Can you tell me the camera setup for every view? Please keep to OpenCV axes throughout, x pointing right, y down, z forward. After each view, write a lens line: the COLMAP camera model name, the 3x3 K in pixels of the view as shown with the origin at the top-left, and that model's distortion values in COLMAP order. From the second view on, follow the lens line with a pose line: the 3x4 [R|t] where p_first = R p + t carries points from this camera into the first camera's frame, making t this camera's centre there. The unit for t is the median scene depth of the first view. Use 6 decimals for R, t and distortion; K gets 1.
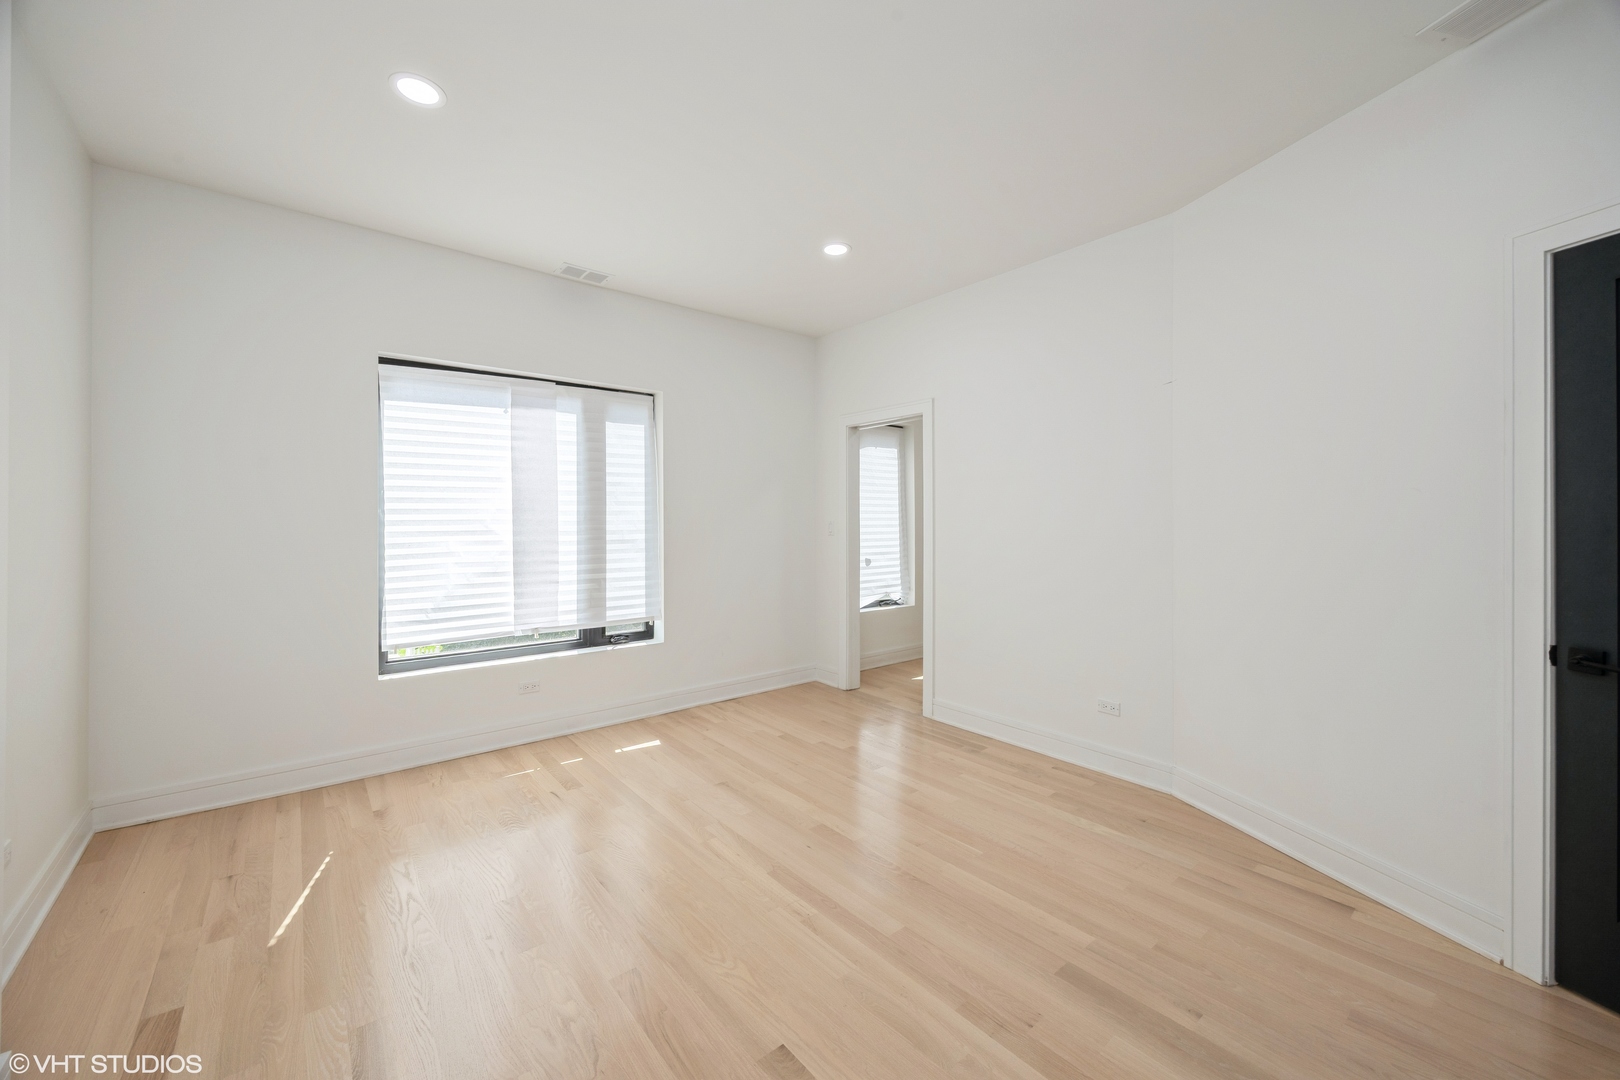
lens RADIAL K [[621.3, 0, 812.5], [0, 621.3, 530.0], [0, 0, 1]] dist [0.001067, 0.000152]
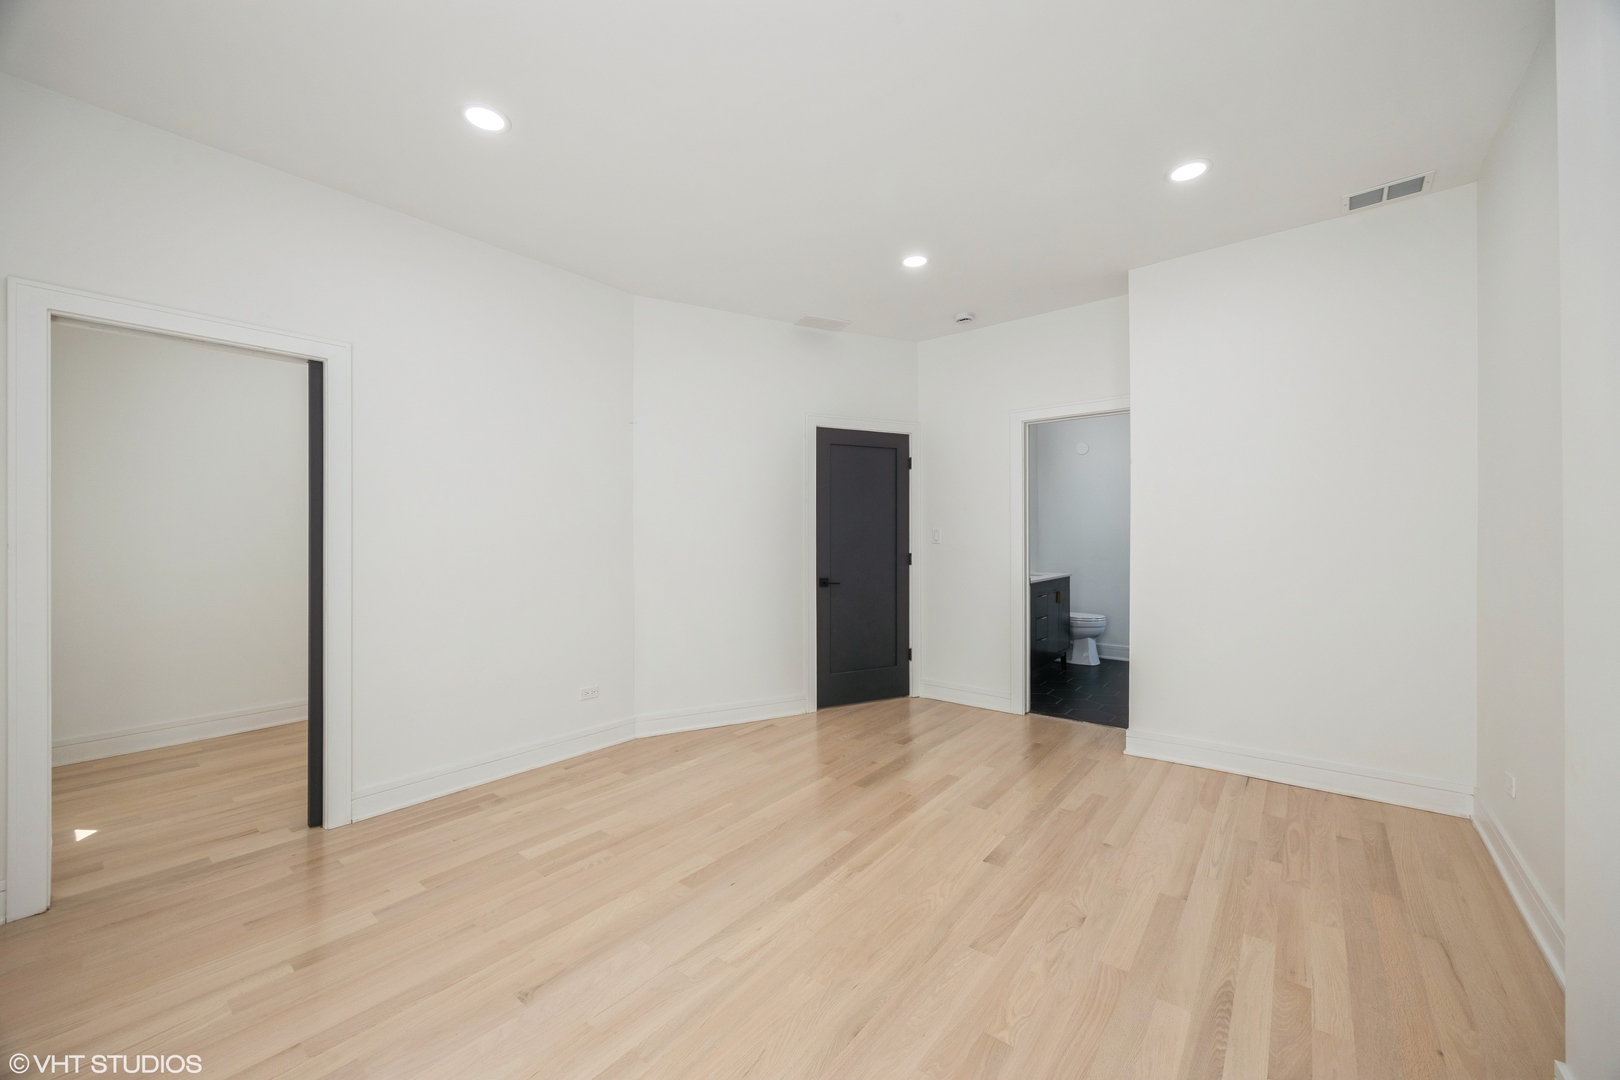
lens RADIAL K [[621.3, 0, 812.0], [0, 621.3, 534.3], [0, 0, 1]] dist [0.001067, 0.000152]
pose [[-0.206266, 0.000476, 0.978496, -0.878751], [0.010288, 0.999946, 0.001682, -0.000886], [-0.978442, 0.010414, -0.206260, 1.023600]]
